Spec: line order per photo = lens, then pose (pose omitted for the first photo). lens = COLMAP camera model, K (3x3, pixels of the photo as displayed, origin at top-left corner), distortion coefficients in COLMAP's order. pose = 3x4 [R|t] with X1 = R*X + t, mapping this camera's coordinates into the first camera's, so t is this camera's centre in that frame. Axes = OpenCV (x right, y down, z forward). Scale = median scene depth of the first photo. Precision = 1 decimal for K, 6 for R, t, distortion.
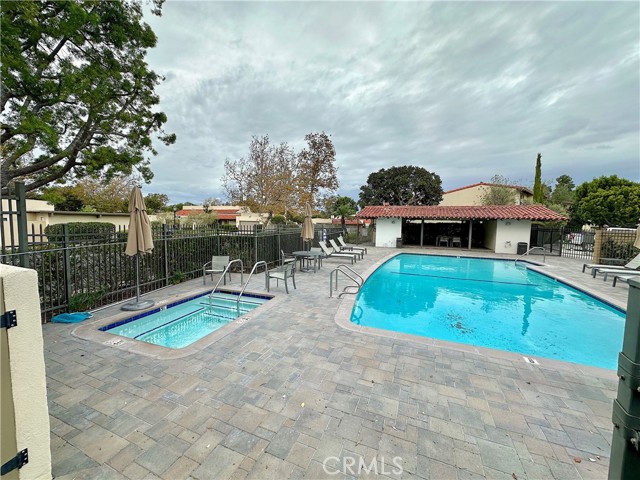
lens RADIAL K [[251.9, 0, 320.0], [0, 251.9, 240.0], [0, 0, 1]] dist [-0.002004, -0.000064]
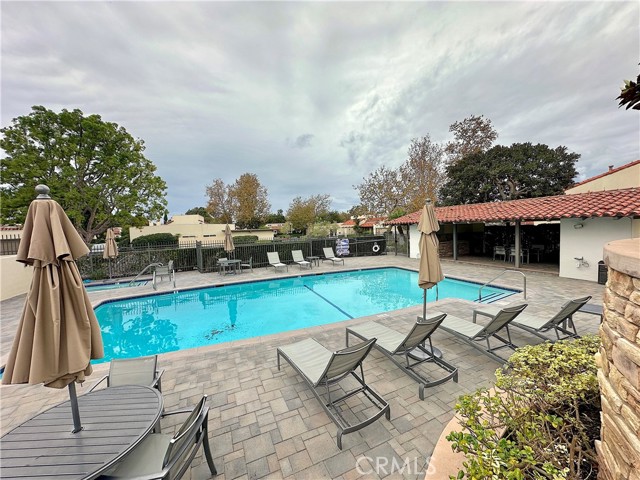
lens RADIAL K [[256.9, 0, 320.0], [0, 256.9, 240.0], [0, 0, 1]] dist [-0.000314, 0.000219]
pose [[0.723534, -0.010050, -0.690215, 0.248511], [-0.003072, 0.999837, -0.017778, -0.007704], [0.690282, 0.014983, 0.723386, 0.067120]]
